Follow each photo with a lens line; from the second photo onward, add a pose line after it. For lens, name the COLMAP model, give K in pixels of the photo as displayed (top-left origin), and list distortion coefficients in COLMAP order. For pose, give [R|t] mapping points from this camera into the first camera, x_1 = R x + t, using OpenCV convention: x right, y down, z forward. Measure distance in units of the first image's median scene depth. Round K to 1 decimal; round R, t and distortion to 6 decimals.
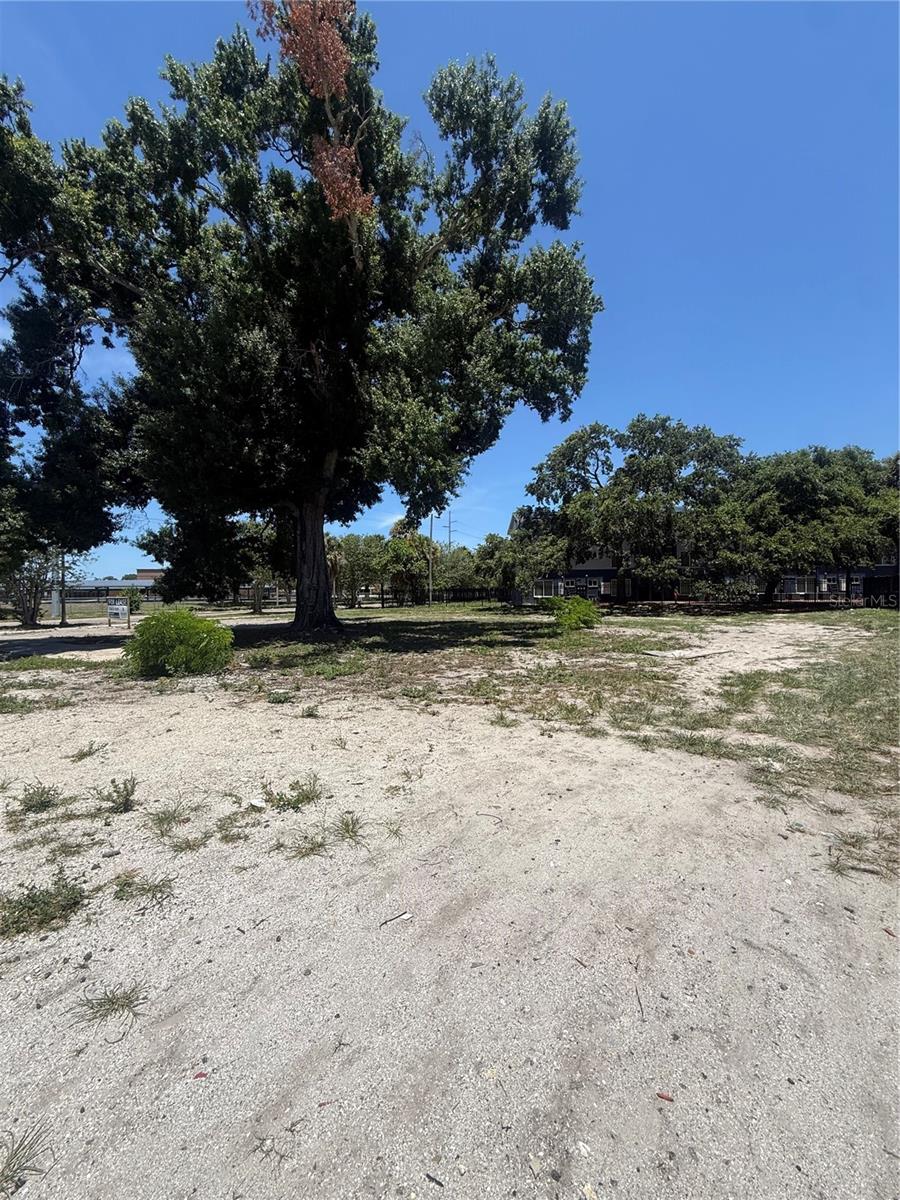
lens RADIAL K [[477.0, 0, 449.5], [0, 477.0, 597.5], [0, 0, 1]] dist [-0.001448, -0.000035]
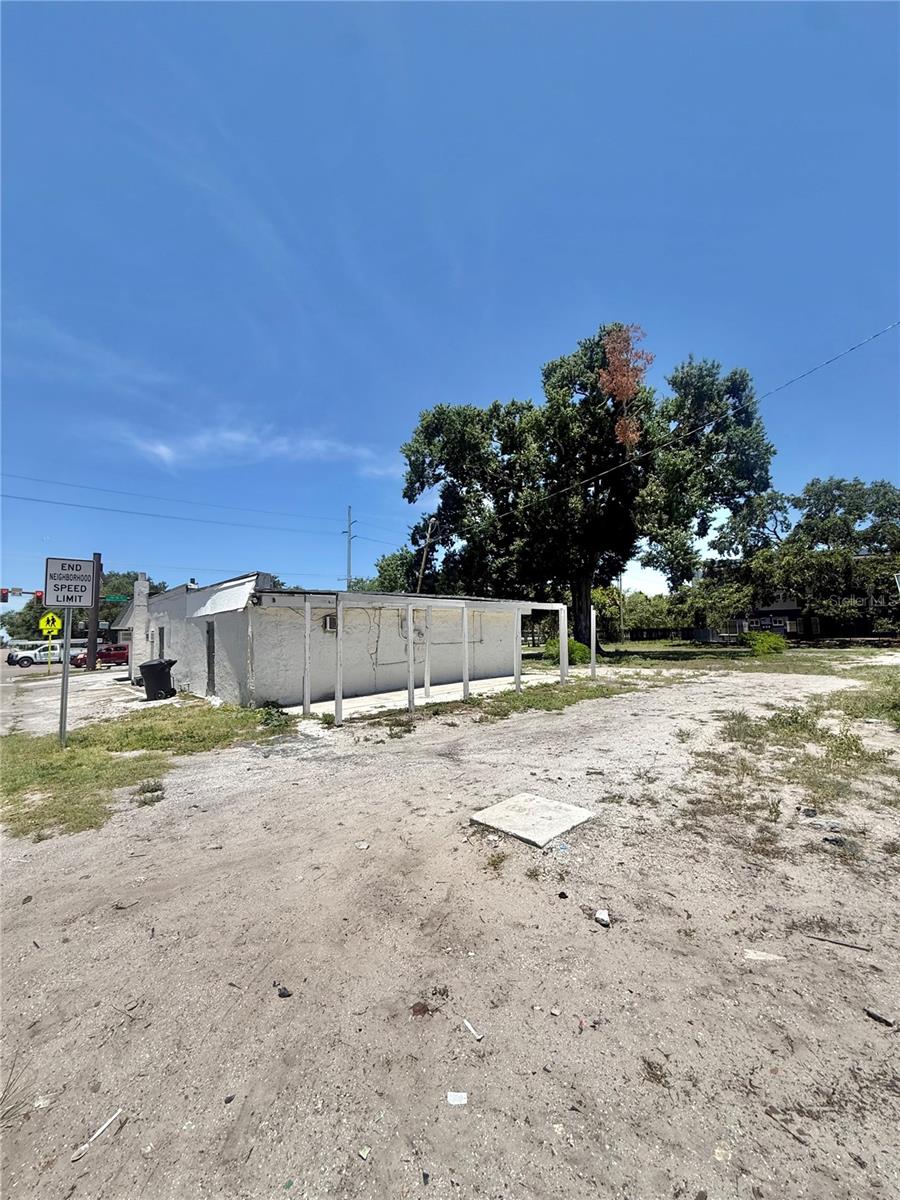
lens RADIAL K [[477.0, 0, 450.3], [0, 477.0, 597.6], [0, 0, 1]] dist [-0.001448, -0.000035]
pose [[0.953331, -0.034342, -0.299968, -0.123542], [0.007012, 0.995760, -0.091717, 0.012761], [0.301846, 0.085334, 0.949530, -0.388852]]
